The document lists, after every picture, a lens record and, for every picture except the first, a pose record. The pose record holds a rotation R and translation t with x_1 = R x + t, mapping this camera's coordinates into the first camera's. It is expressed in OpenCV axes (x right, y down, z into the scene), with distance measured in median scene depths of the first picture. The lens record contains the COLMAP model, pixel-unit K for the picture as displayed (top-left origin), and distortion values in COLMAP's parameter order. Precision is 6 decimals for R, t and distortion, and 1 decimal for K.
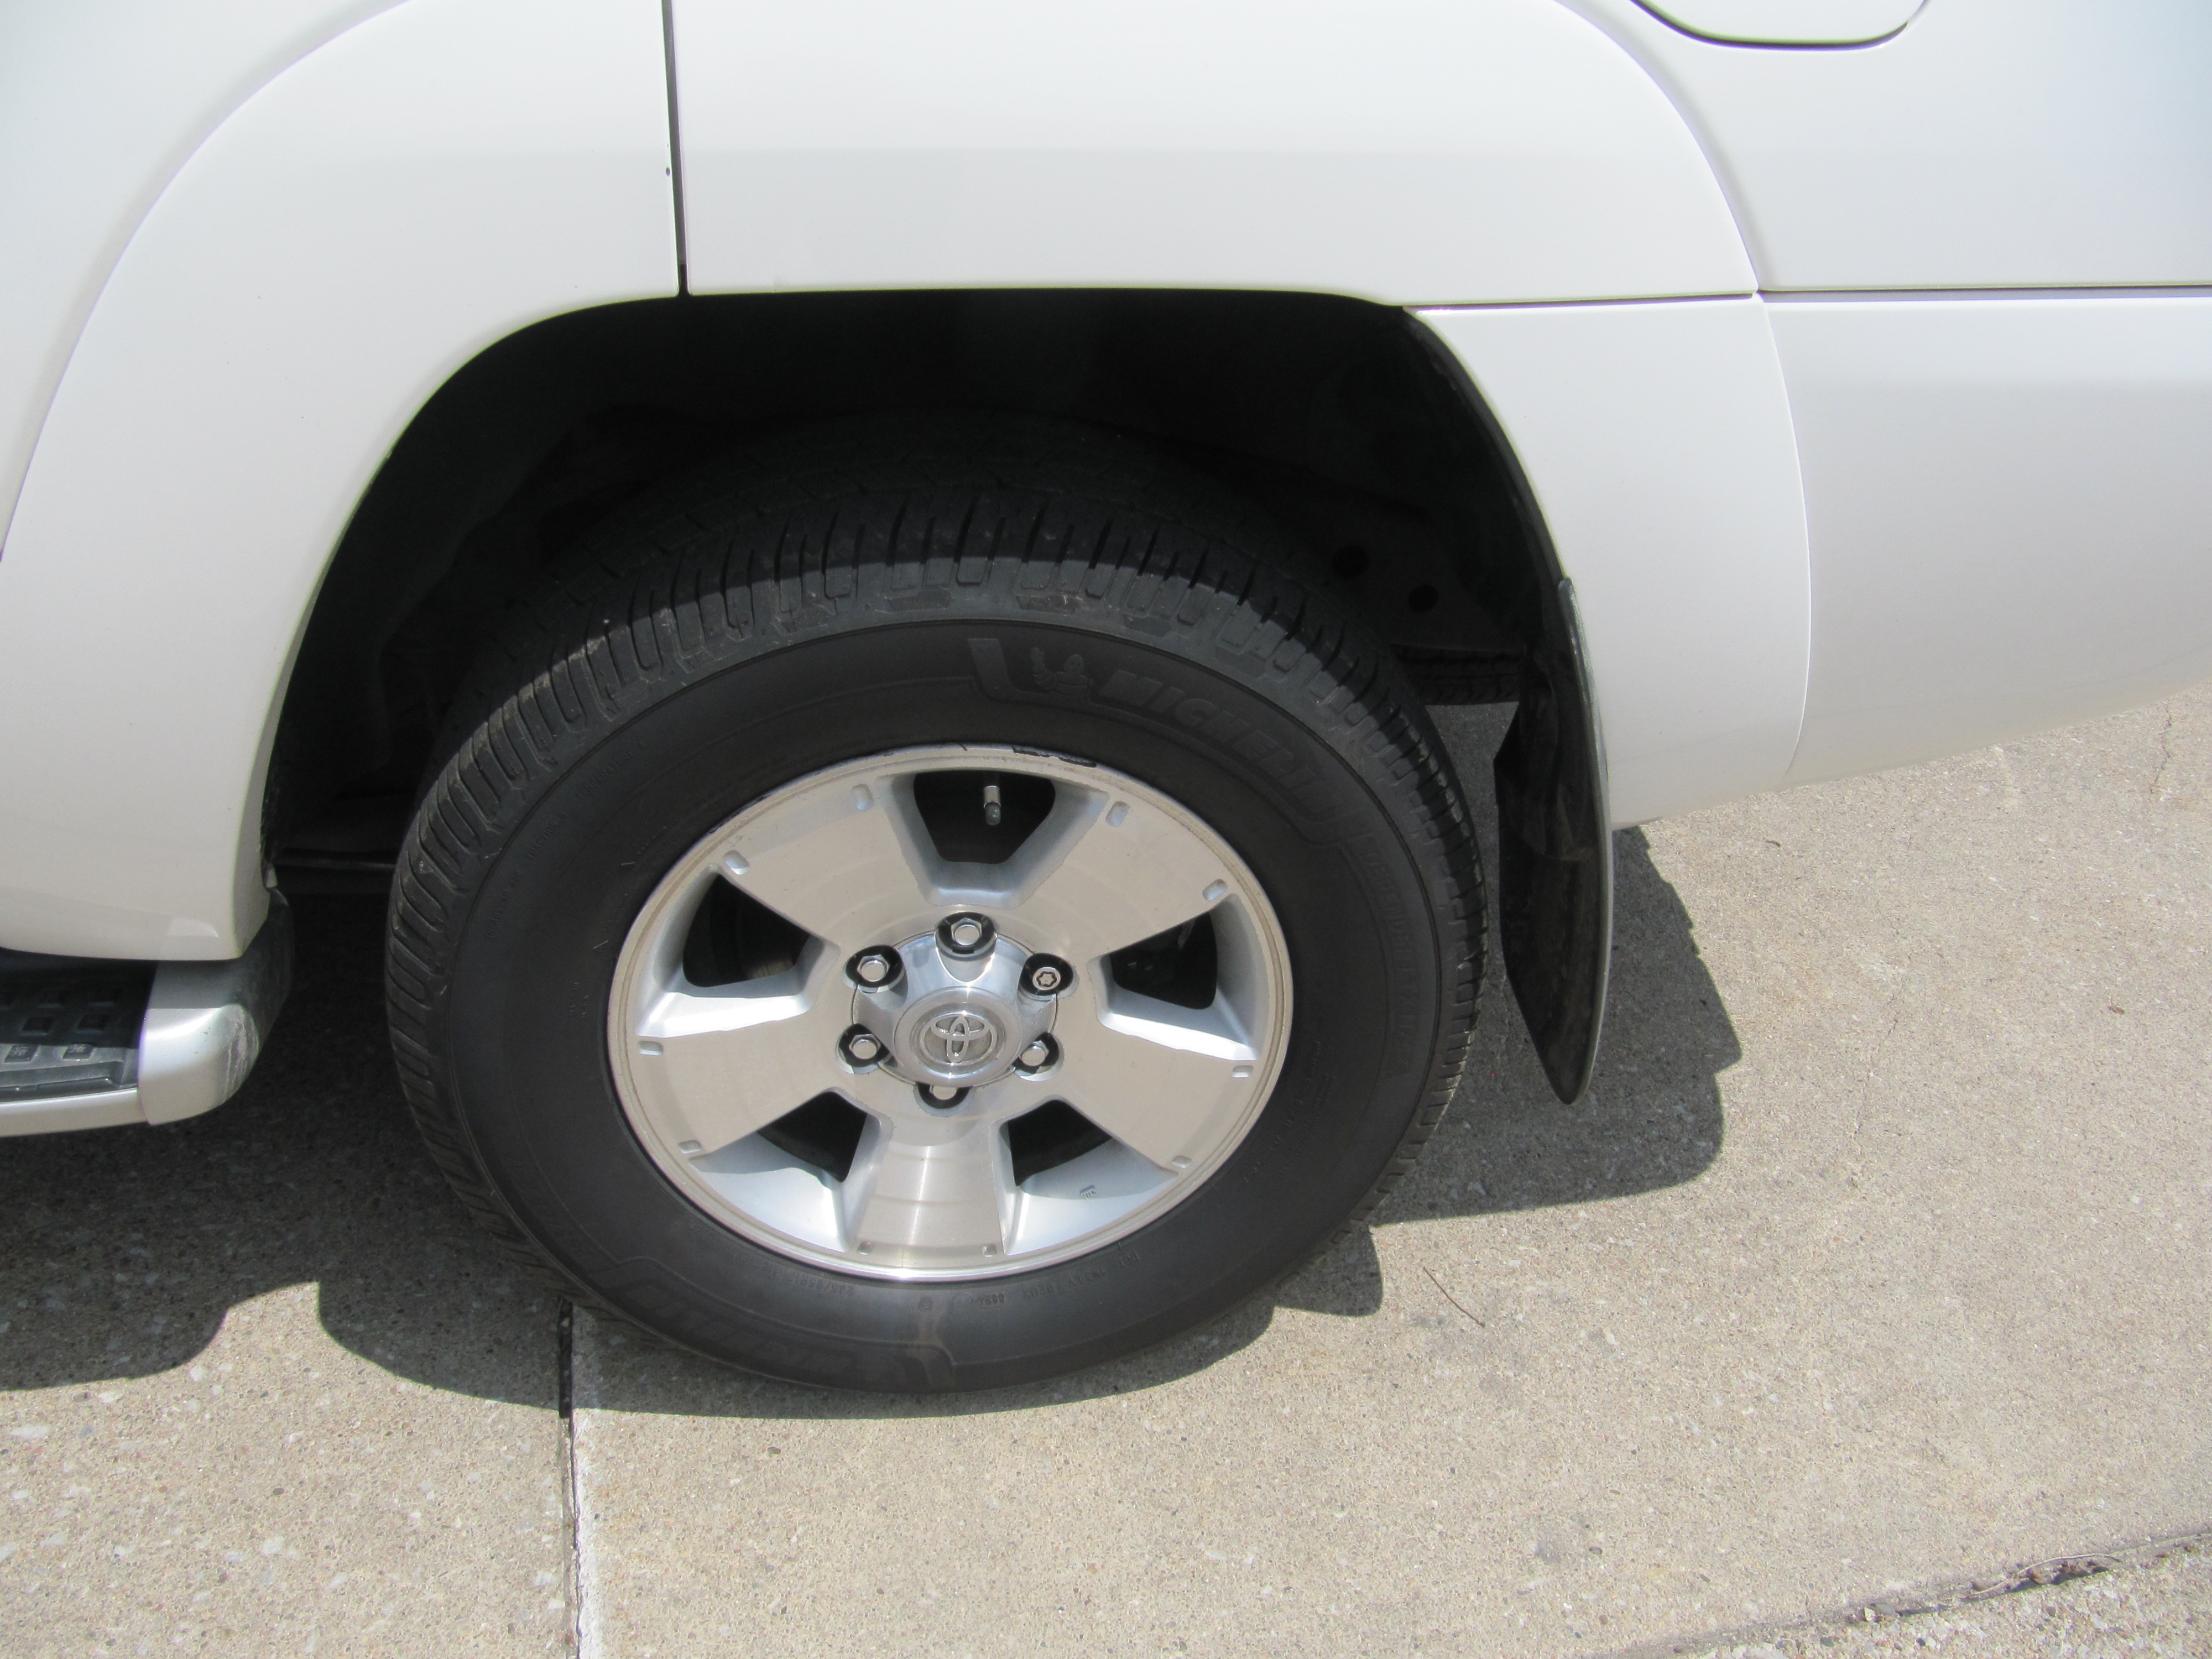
lens RADIAL K [[1823.2, 0, 1096.8], [0, 1823.2, 844.3], [0, 0, 1]] dist [-0.062239, 0.027307]
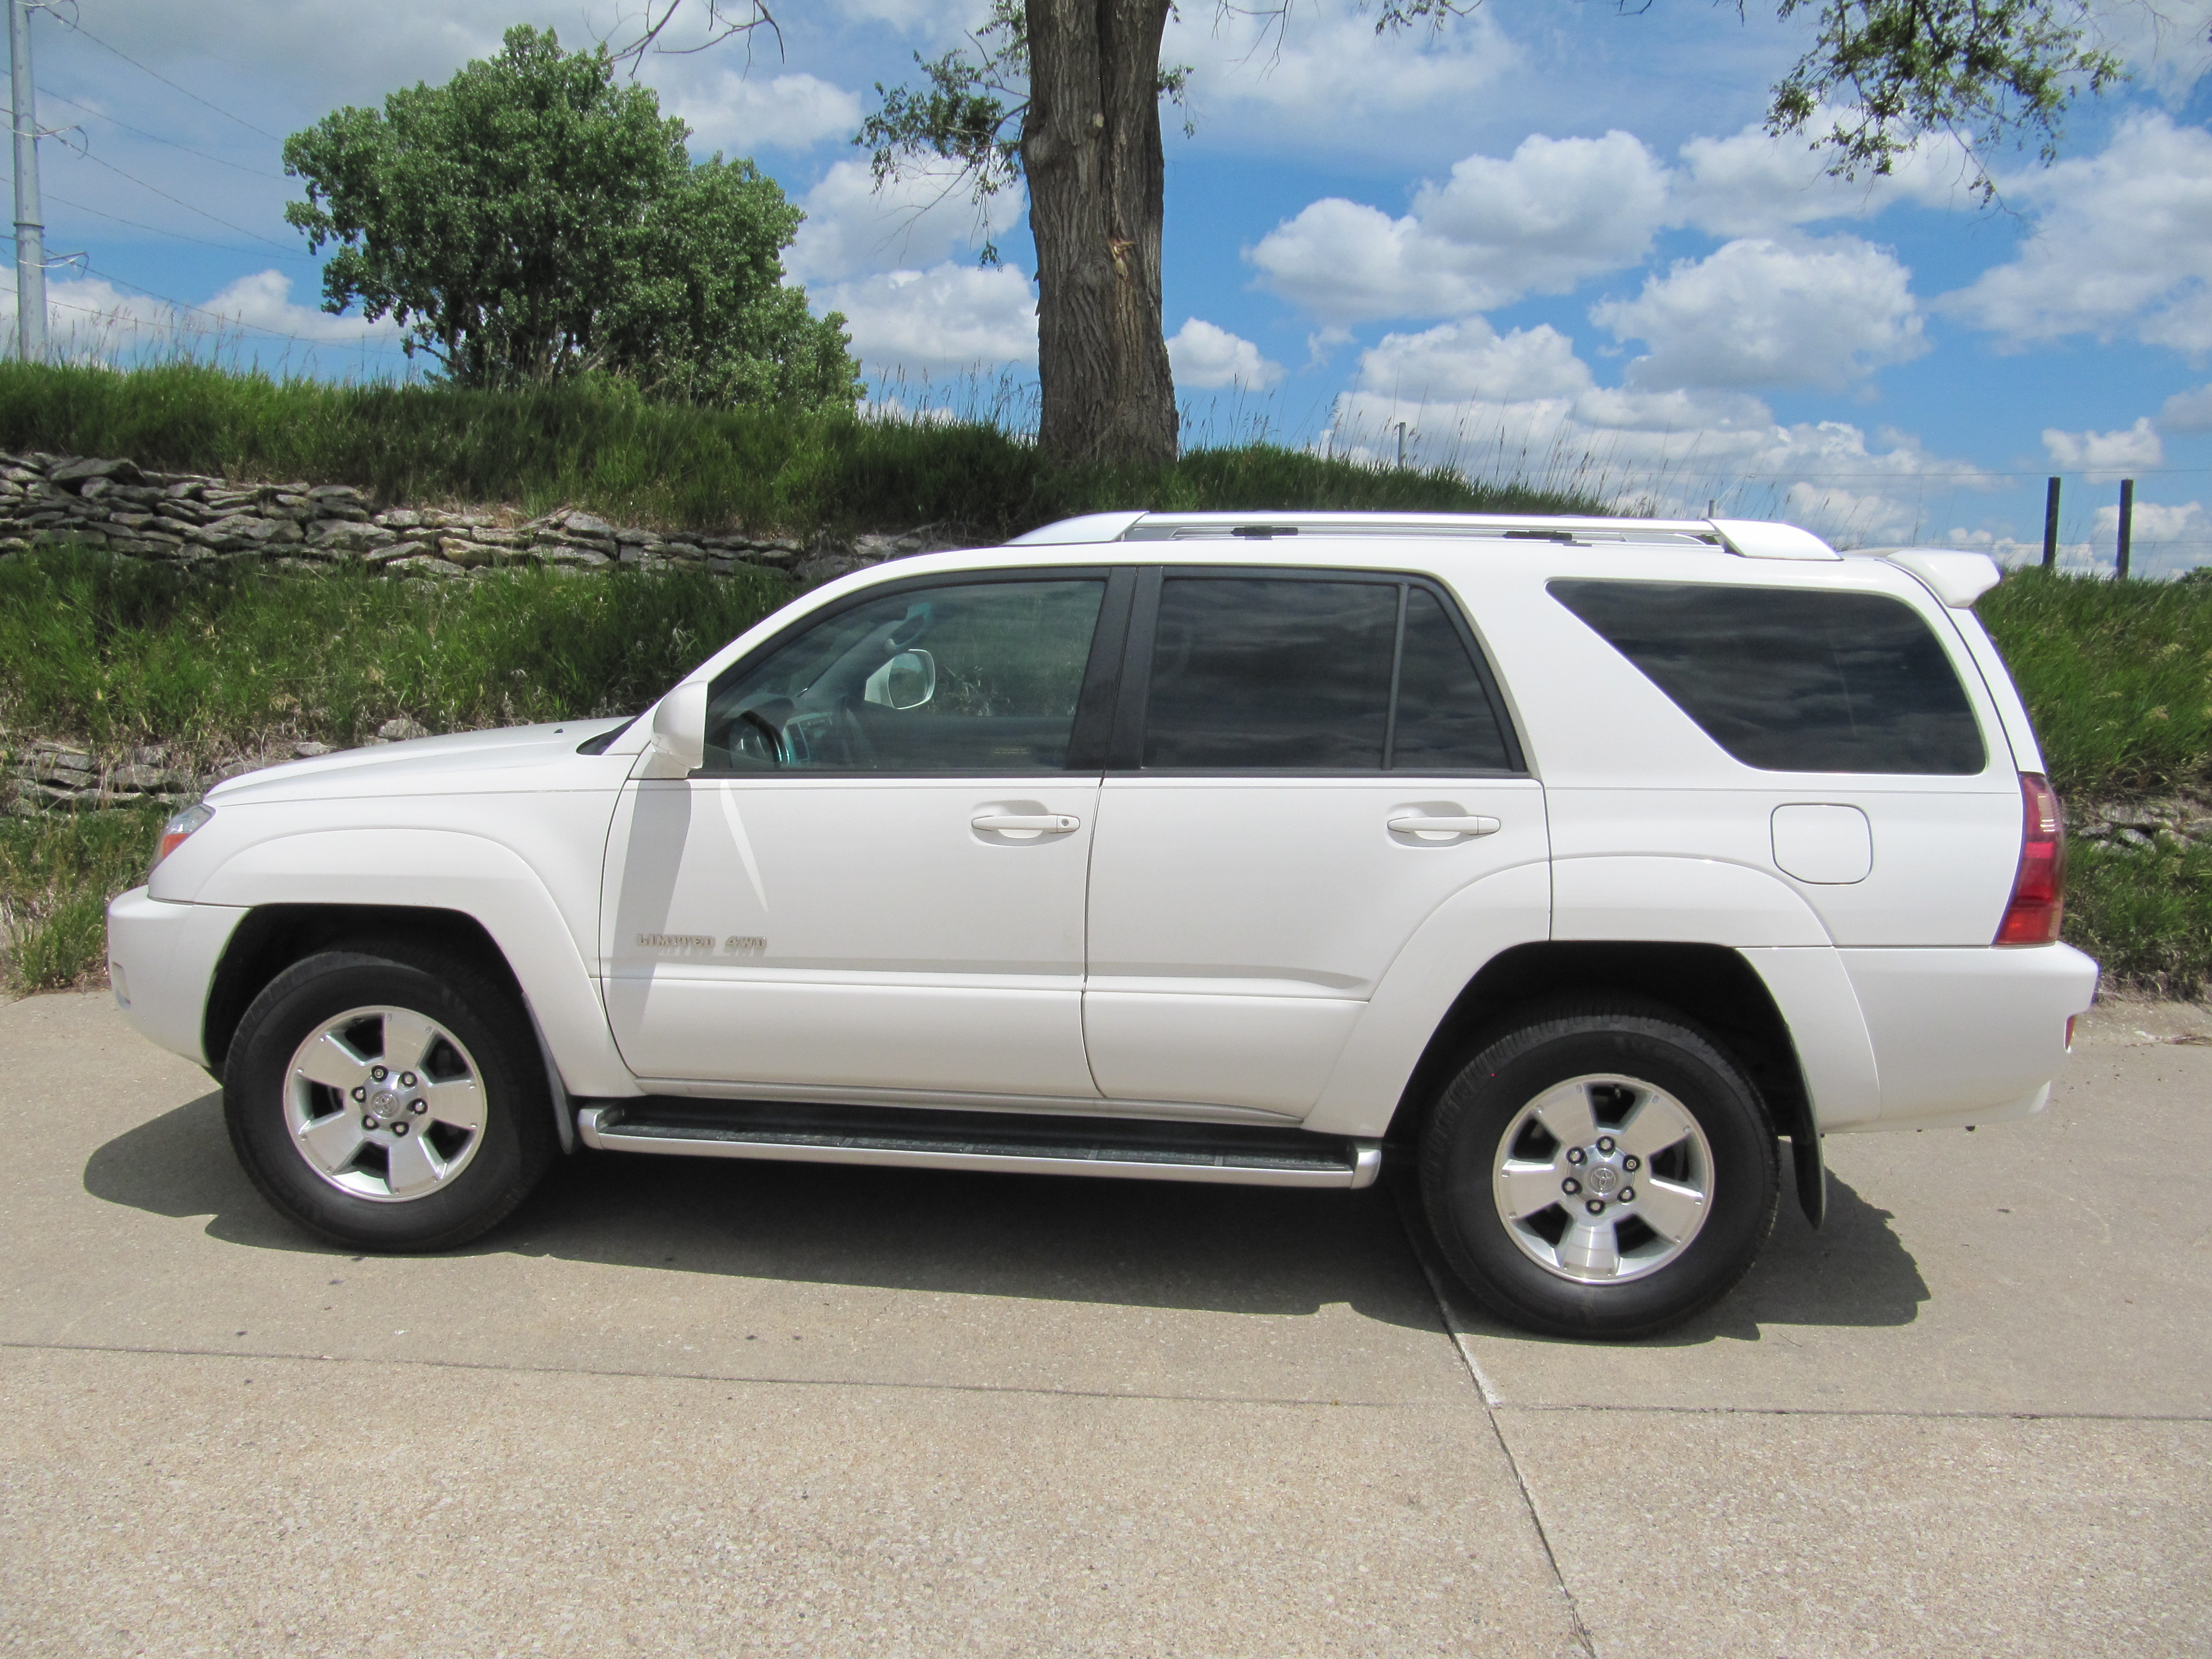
lens RADIAL K [[1823.2, 0, 1104.5], [0, 1823.2, 849.1], [0, 0, 1]] dist [-0.062239, 0.027307]
pose [[0.971727, -0.005683, -0.236041, -0.169338], [-0.097836, 0.900155, -0.424440, 0.988880], [0.214885, 0.435533, 0.874148, -2.122474]]
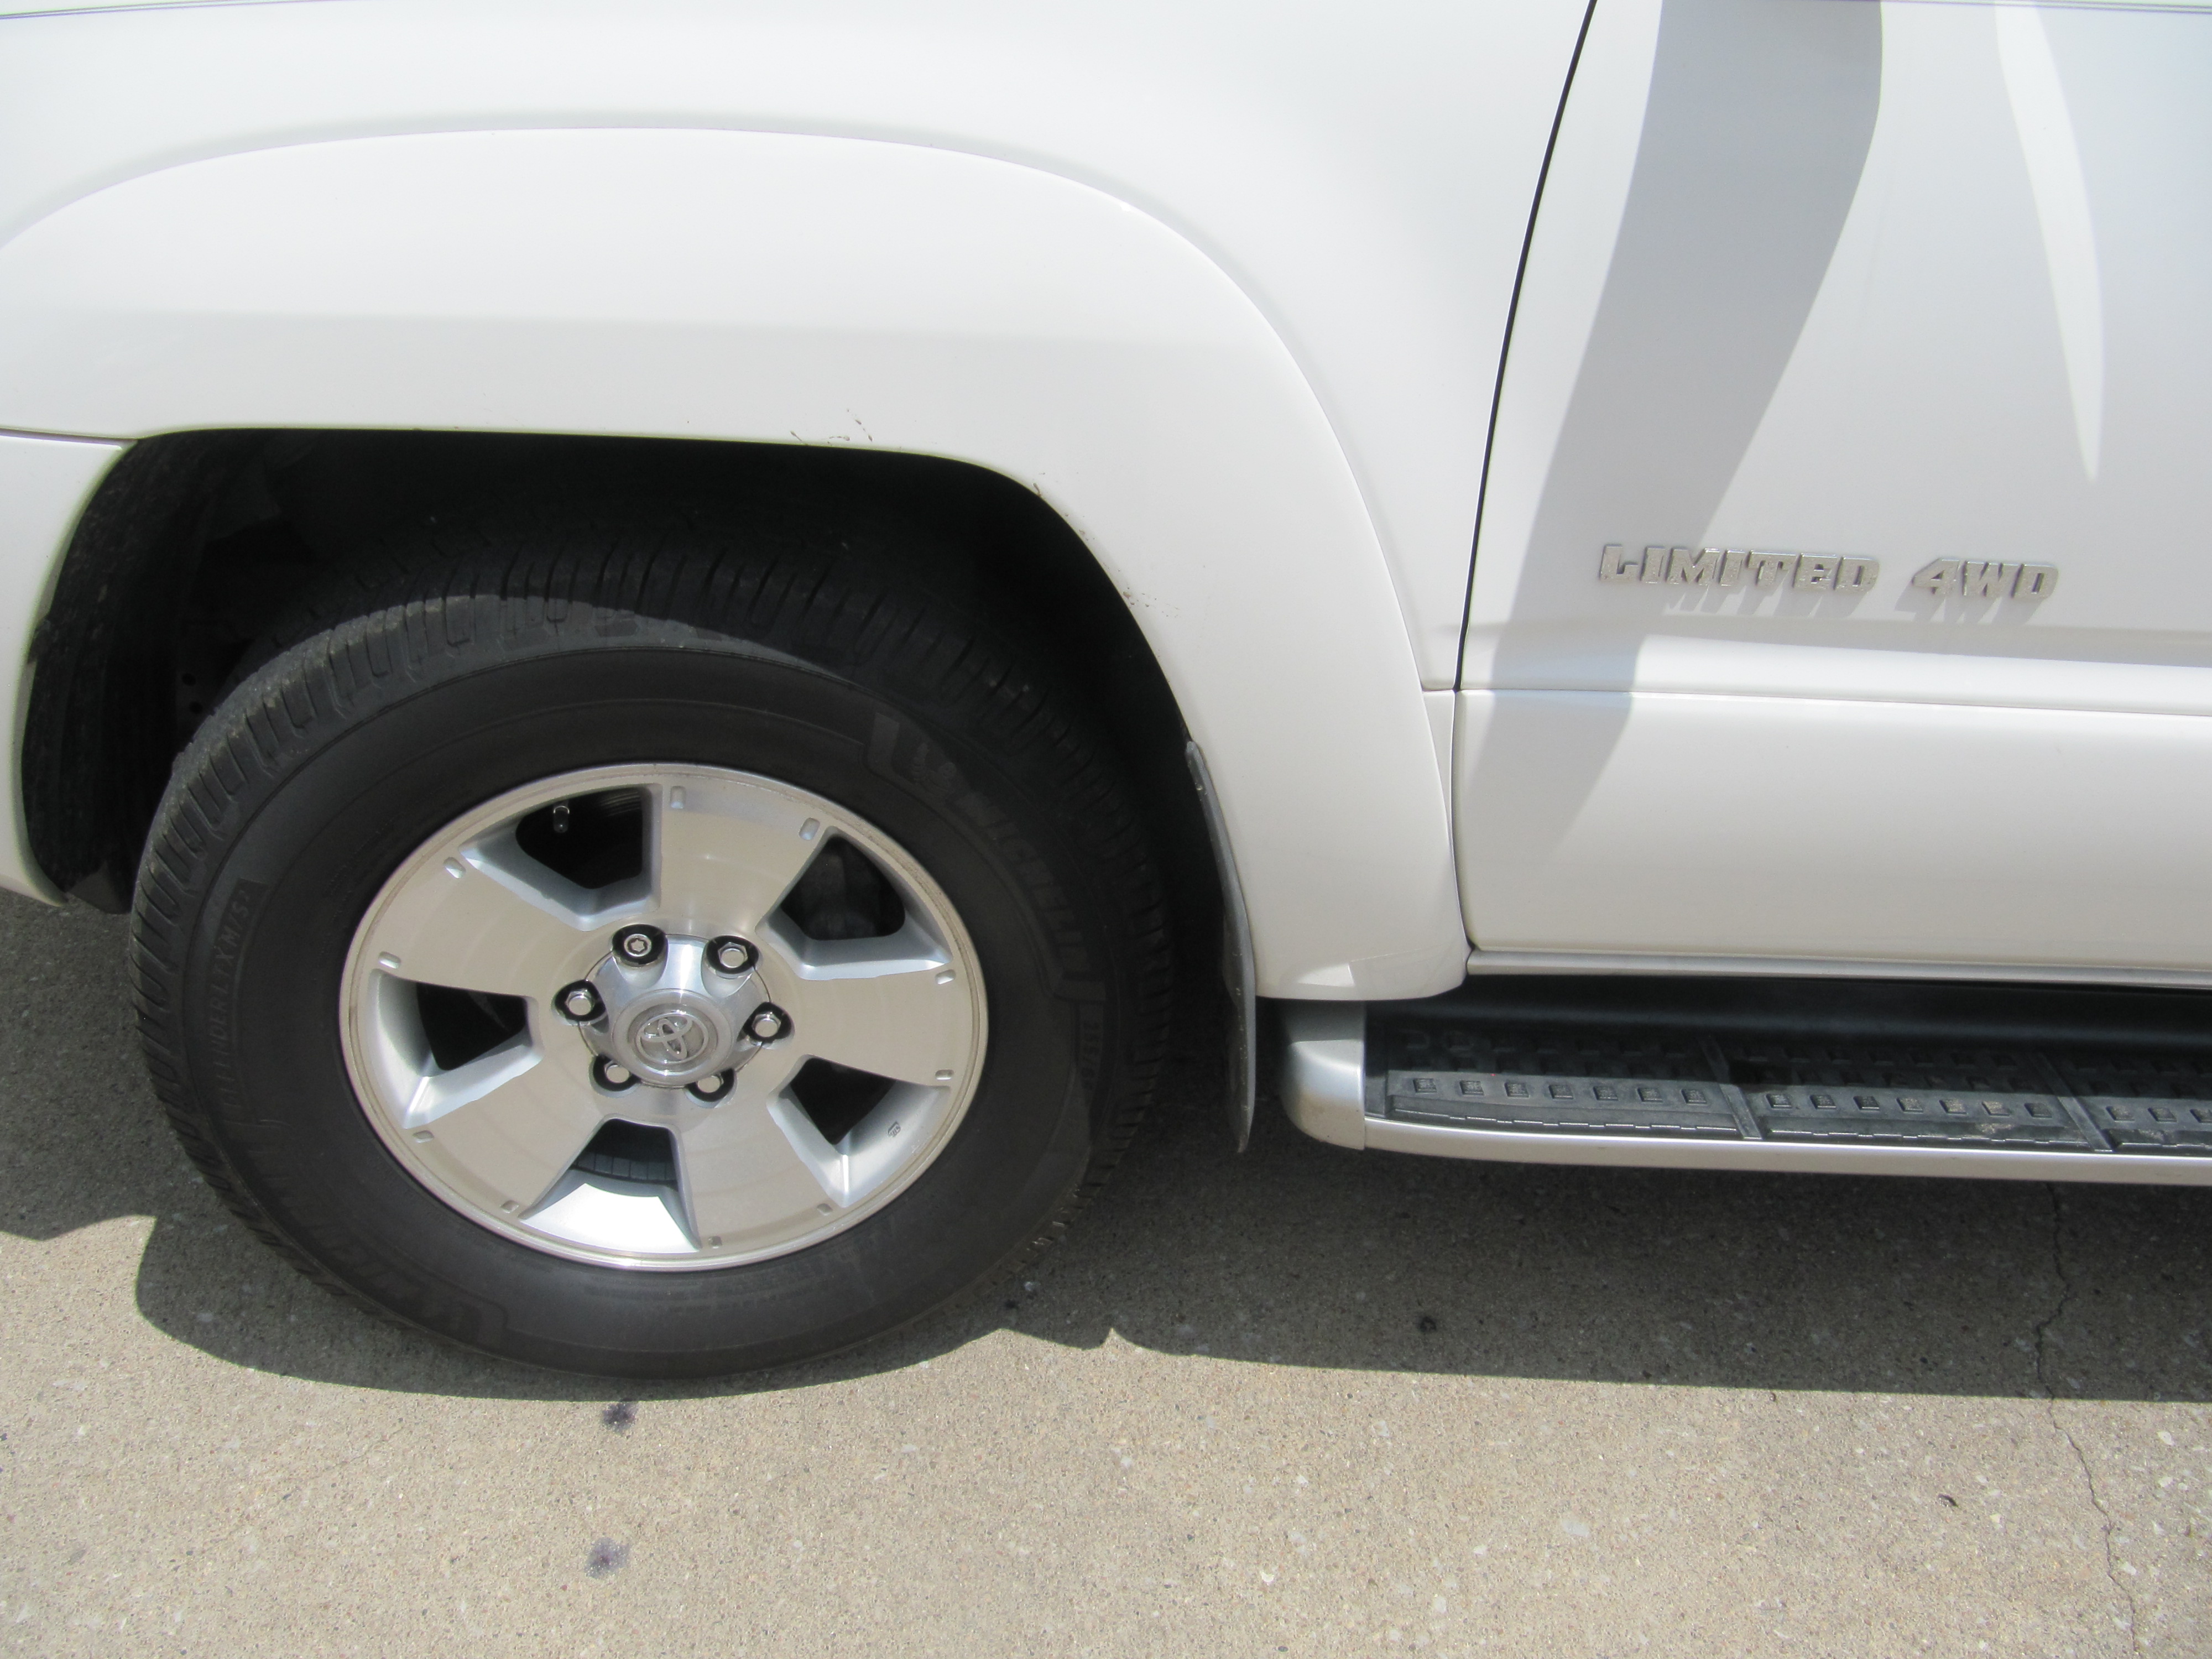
lens RADIAL K [[1823.2, 0, 1111.3], [0, 1823.2, 843.8], [0, 0, 1]] dist [-0.062239, 0.027307]
pose [[0.991738, 0.063811, -0.111280, -1.855124], [-0.069065, 0.996641, -0.044019, 0.055980], [0.108098, 0.051340, 0.992814, -0.361618]]
